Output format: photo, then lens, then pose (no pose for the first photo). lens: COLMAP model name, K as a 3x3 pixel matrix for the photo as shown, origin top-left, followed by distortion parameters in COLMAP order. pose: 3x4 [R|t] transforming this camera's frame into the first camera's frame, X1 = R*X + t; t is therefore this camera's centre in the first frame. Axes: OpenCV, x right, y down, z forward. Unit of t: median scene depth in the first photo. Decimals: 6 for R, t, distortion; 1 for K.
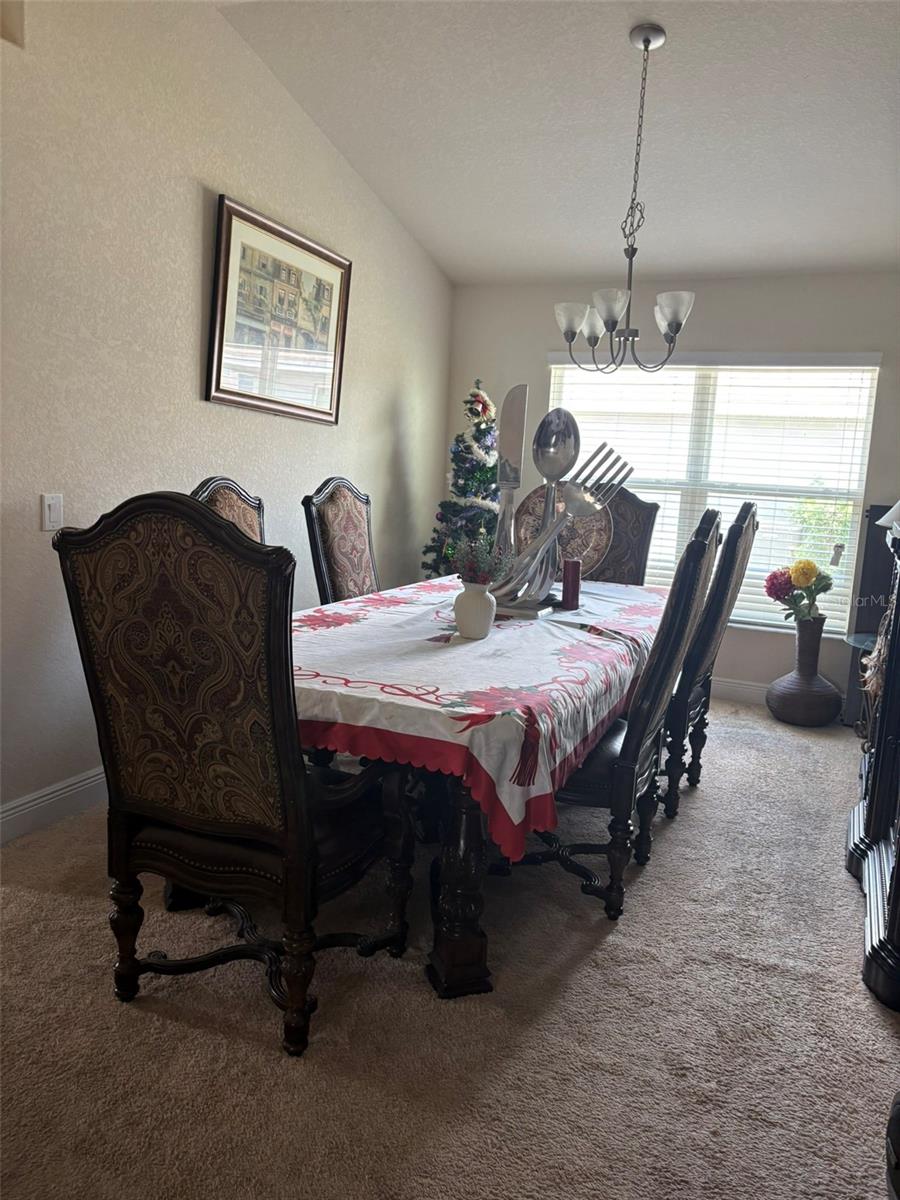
lens RADIAL K [[894.3, 0, 448.5], [0, 894.3, 597.7], [0, 0, 1]] dist [0.009687, 0.000621]
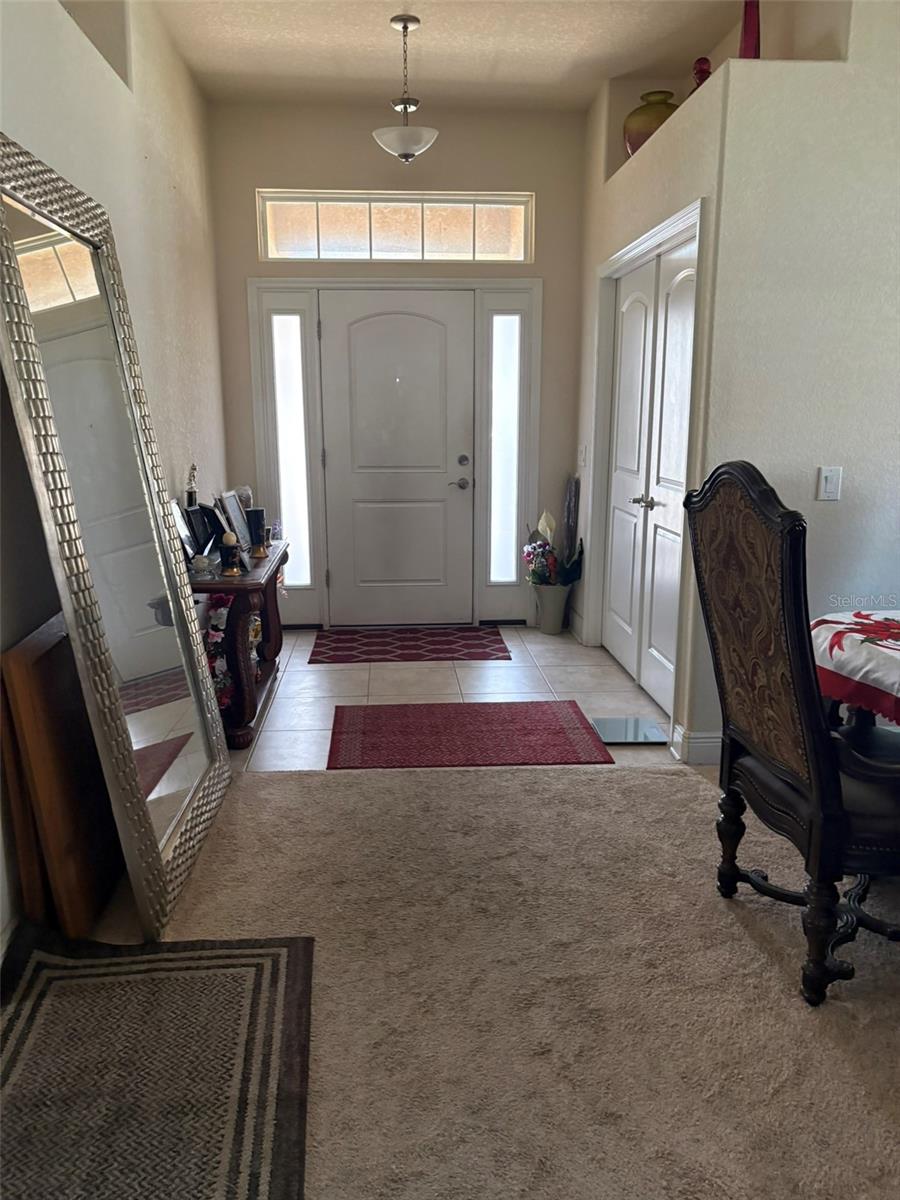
lens RADIAL K [[894.3, 0, 448.2], [0, 894.3, 602.5], [0, 0, 1]] dist [0.009687, 0.000621]
pose [[0.473859, 0.135406, -0.870128, 0.446946], [-0.111645, 0.989372, 0.093162, -0.001811], [0.873494, 0.053000, 0.483941, 0.095235]]
